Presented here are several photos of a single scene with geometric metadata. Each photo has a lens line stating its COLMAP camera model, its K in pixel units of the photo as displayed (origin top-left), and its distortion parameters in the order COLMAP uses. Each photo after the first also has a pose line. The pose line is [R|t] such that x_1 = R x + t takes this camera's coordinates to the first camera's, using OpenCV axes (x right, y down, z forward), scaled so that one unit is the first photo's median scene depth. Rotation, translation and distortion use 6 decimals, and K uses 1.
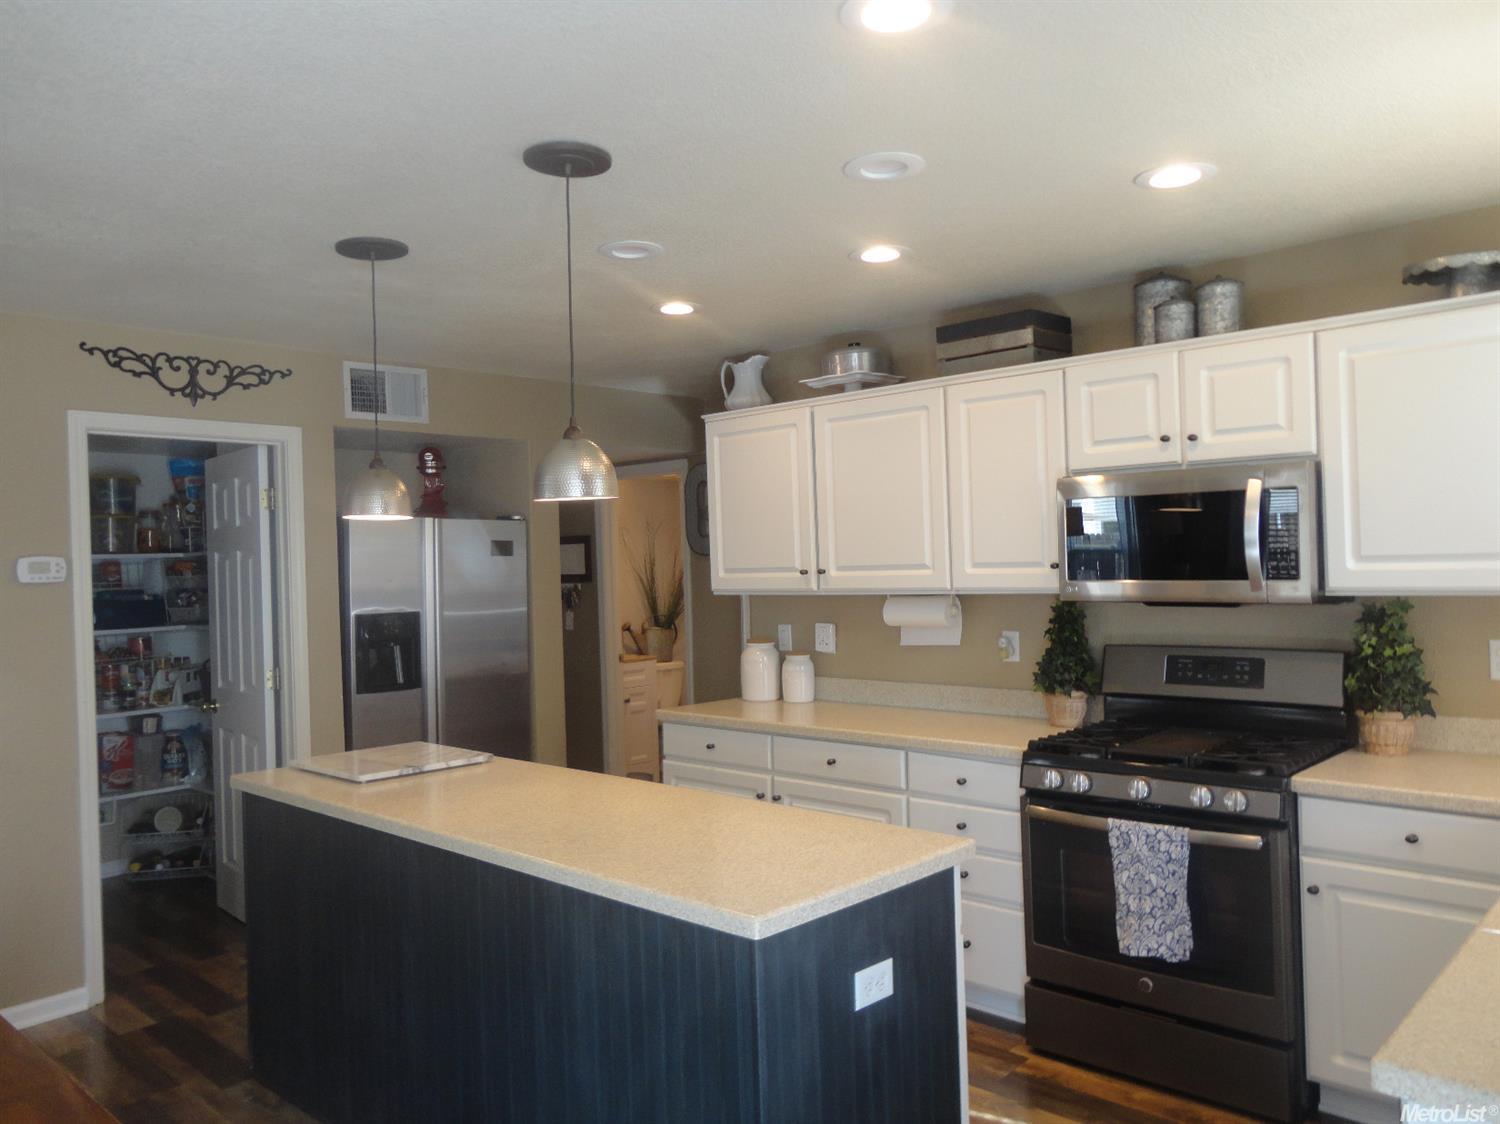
lens RADIAL K [[1119.9, 0, 760.8], [0, 1119.9, 576.6], [0, 0, 1]] dist [0.023830, 0.001303]
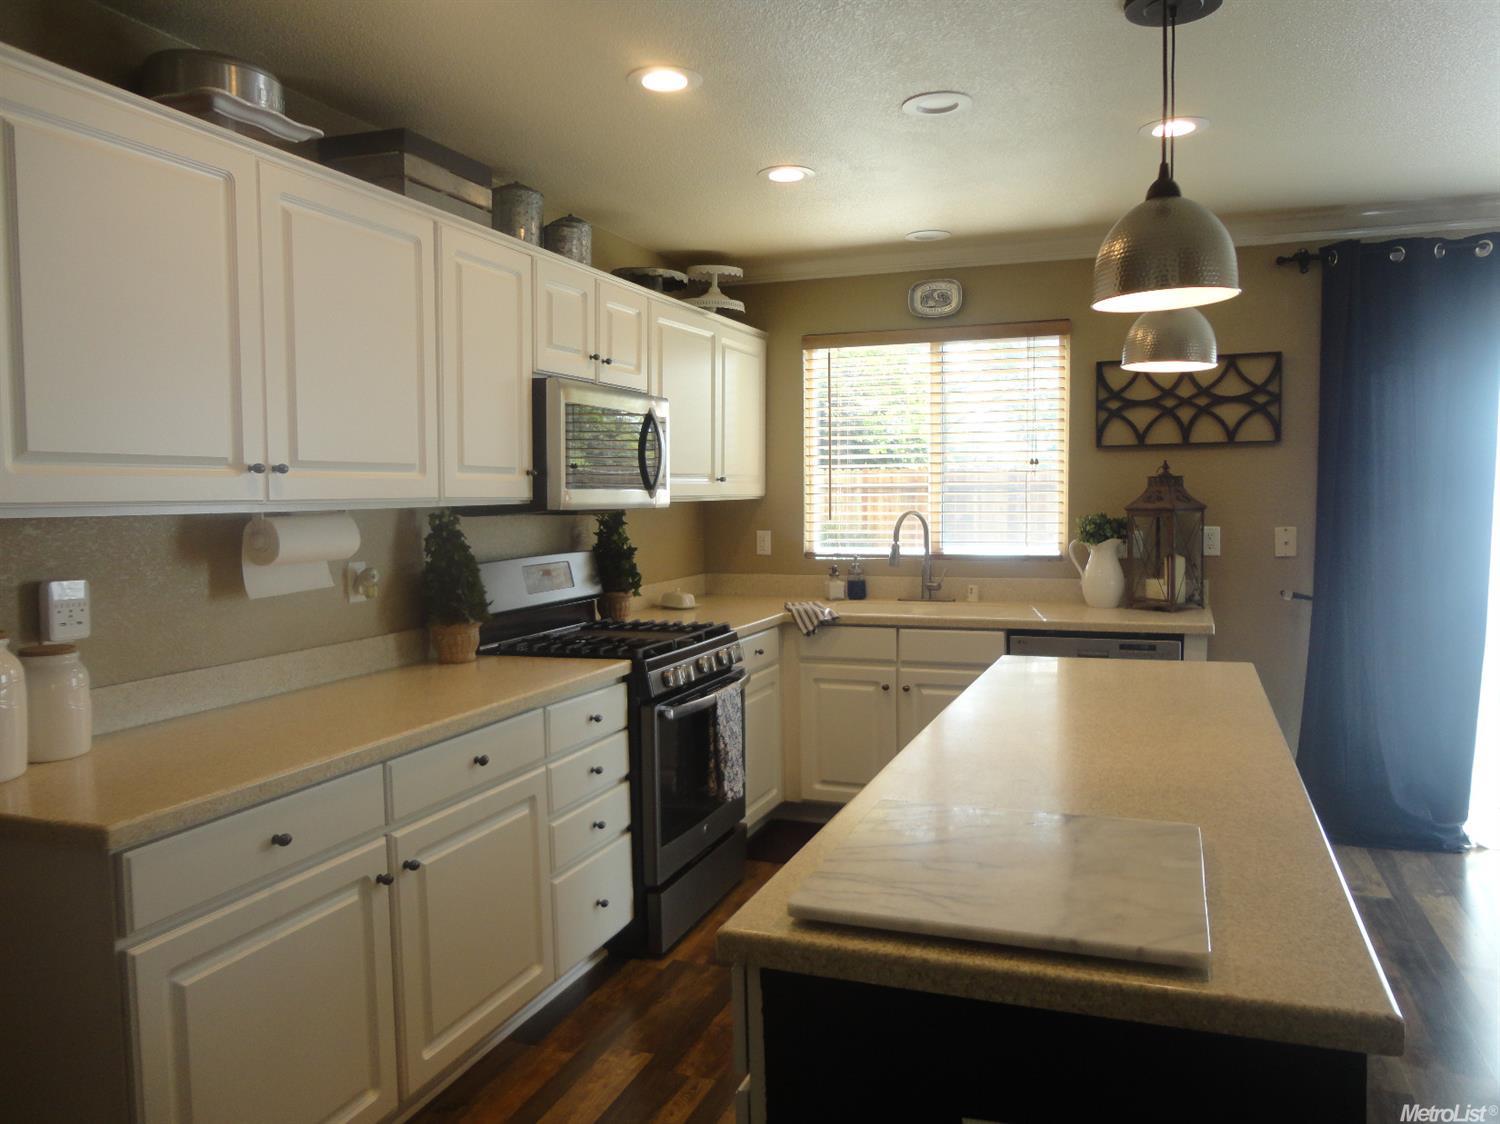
lens RADIAL K [[1119.9, 0, 737.2], [0, 1119.9, 563.2], [0, 0, 1]] dist [0.023830, 0.001303]
pose [[-0.394233, -0.040062, 0.918137, -0.521792], [0.011008, 0.998772, 0.048307, 0.016577], [-0.918945, 0.029151, -0.393308, 0.999864]]
